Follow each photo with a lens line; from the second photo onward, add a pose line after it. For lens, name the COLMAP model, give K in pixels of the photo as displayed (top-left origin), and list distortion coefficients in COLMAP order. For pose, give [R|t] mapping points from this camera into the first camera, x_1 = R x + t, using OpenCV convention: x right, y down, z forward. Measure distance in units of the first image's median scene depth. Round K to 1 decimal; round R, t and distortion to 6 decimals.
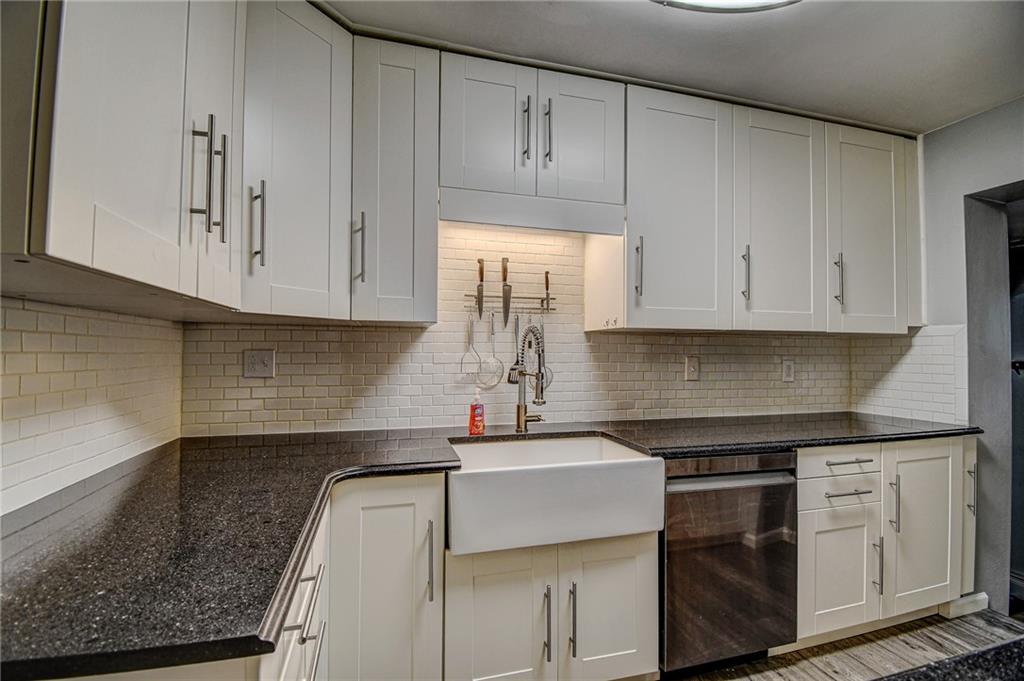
lens RADIAL K [[457.9, 0, 512.0], [0, 457.9, 340.5], [0, 0, 1]] dist [0.020665, -0.026236]
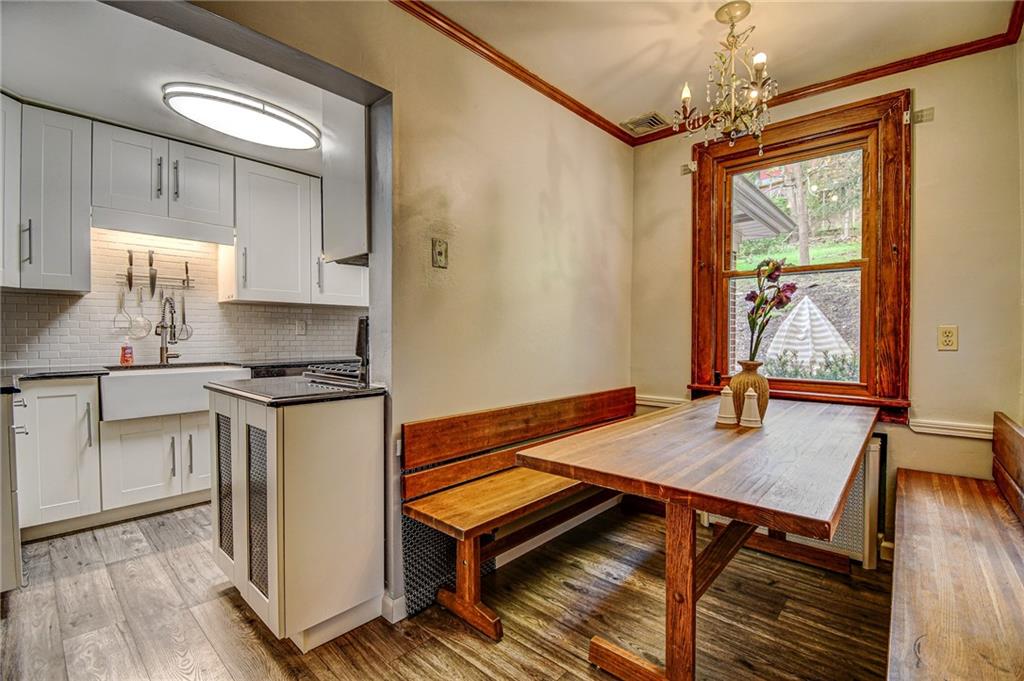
lens RADIAL K [[457.9, 0, 512.0], [0, 457.9, 340.5], [0, 0, 1]] dist [0.020665, -0.026236]
pose [[0.844209, -0.012416, 0.535870, 0.181549], [-0.006635, 0.999413, 0.033609, 0.055975], [-0.535973, -0.031928, 0.843631, -0.941663]]
